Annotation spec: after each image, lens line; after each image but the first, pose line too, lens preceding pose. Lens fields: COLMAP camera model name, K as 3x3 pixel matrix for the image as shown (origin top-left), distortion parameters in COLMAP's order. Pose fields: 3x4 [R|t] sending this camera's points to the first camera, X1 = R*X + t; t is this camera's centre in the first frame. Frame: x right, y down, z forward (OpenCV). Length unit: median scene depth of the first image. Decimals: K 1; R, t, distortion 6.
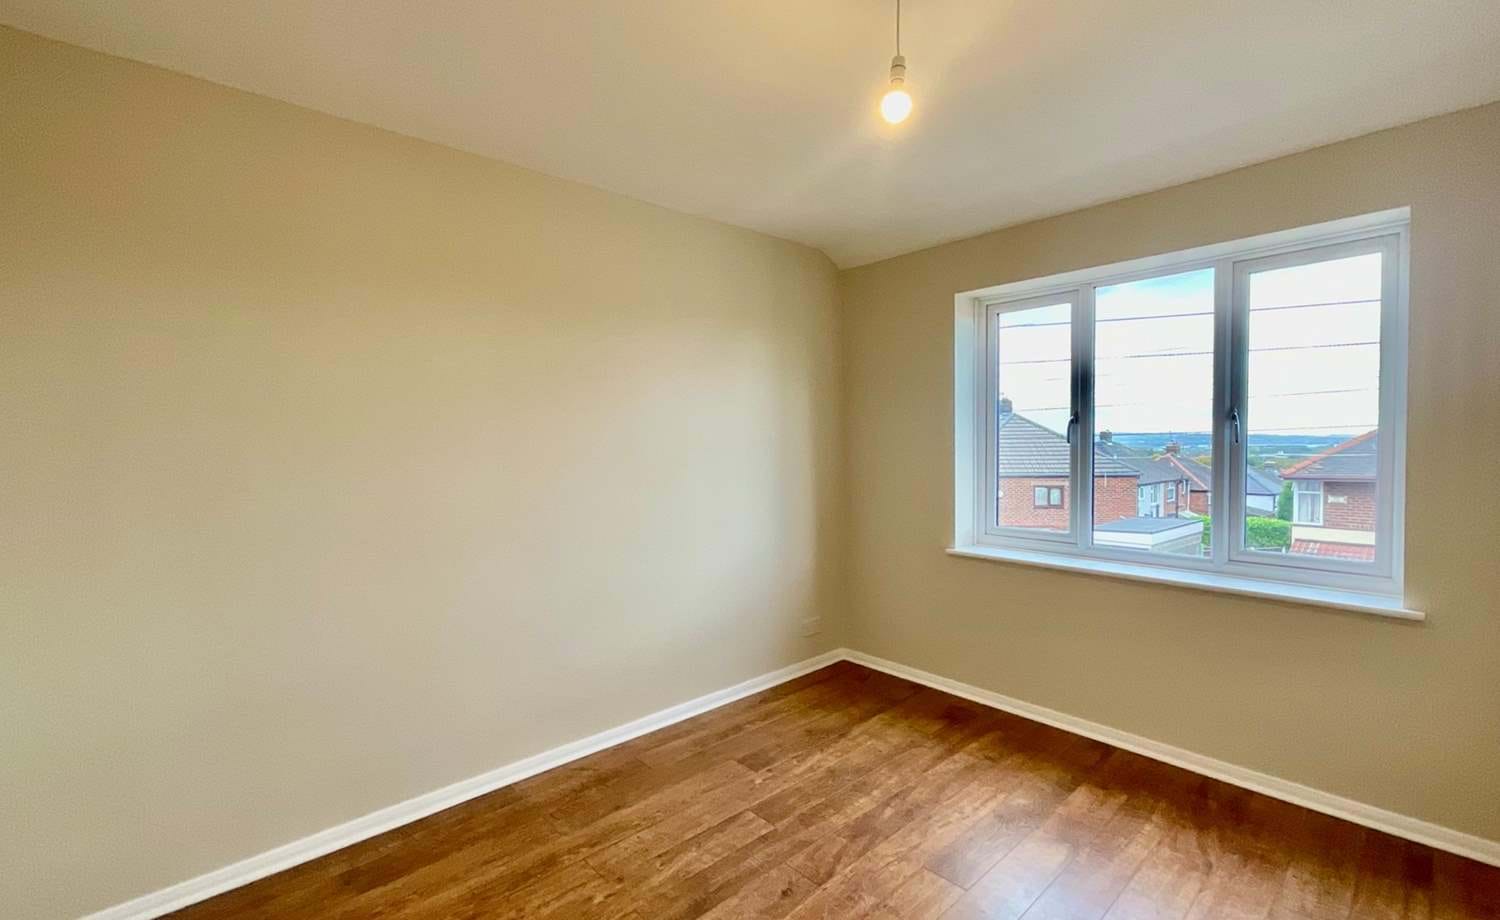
lens RADIAL K [[607.6, 0, 755.8], [0, 607.6, 461.5], [0, 0, 1]] dist [0.003019, 0.000294]
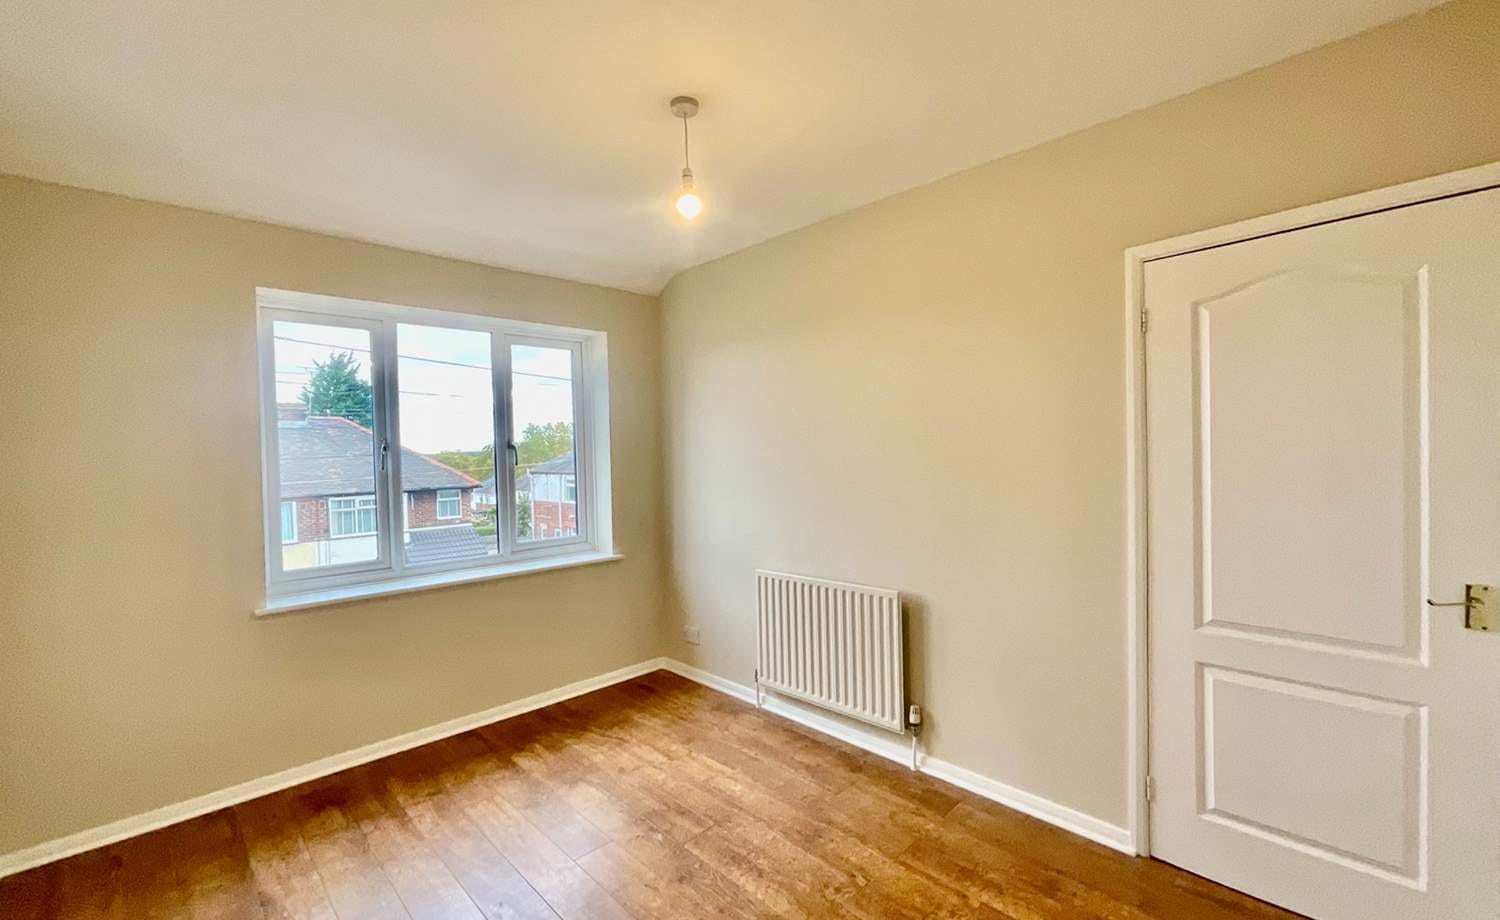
lens RADIAL K [[637.6, 0, 698.8], [0, 637.6, 456.2], [0, 0, 1]] dist [-0.000651, -0.000208]
pose [[0.036736, -0.000382, 0.999325, -0.644034], [0.059730, 0.998213, -0.001814, -0.023263], [-0.997538, 0.059757, 0.036693, 0.532708]]
